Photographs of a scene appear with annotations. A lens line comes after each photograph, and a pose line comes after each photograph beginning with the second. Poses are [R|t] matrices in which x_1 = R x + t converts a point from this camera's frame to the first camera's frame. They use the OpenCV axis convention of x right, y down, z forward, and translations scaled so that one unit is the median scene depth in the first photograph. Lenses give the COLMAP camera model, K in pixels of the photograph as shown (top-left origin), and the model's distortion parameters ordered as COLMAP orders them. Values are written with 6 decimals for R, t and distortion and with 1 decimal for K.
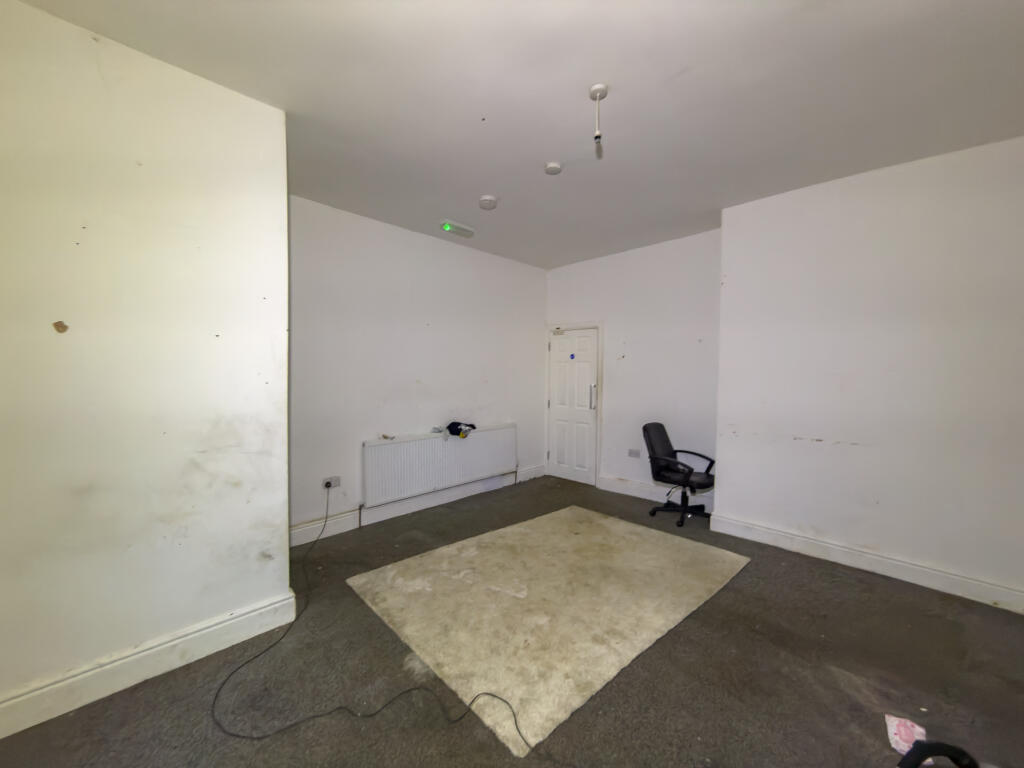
lens RADIAL K [[421.0, 0, 516.4], [0, 421.0, 386.6], [0, 0, 1]] dist [-0.001654, -0.000233]
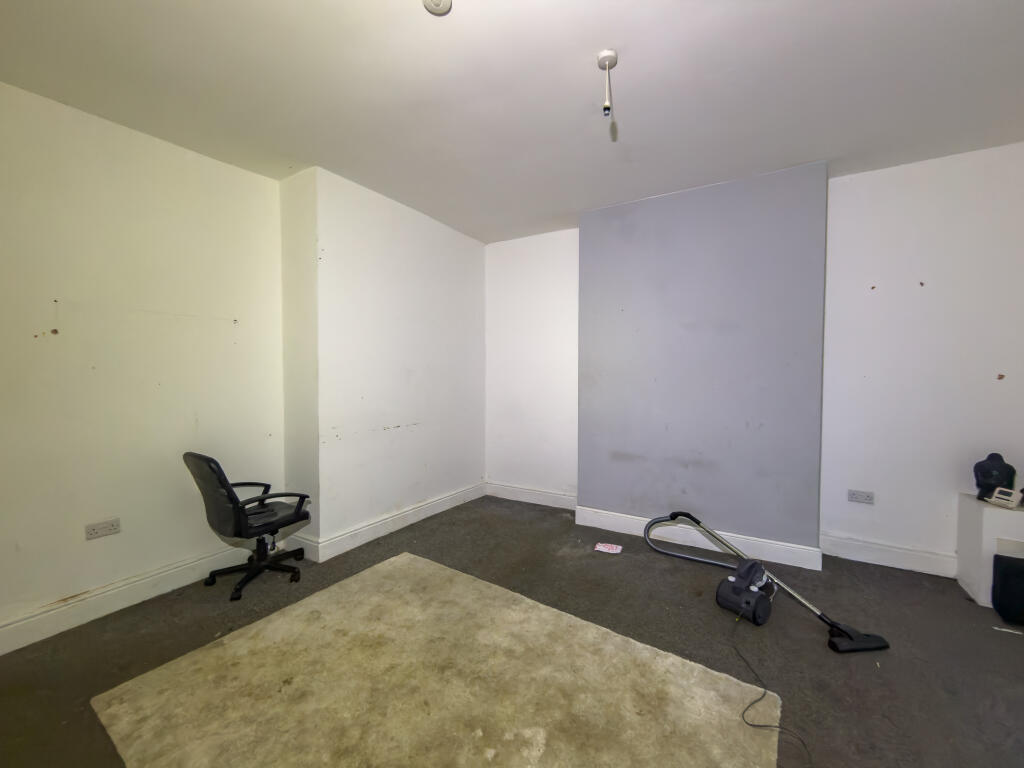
lens RADIAL K [[421.0, 0, 516.4], [0, 421.0, 386.6], [0, 0, 1]] dist [-0.001654, -0.000233]
pose [[-0.246809, -0.035283, 0.968422, -0.404269], [0.029021, 0.998620, 0.043779, -0.016602], [-0.968630, 0.038909, -0.245444, 0.864497]]
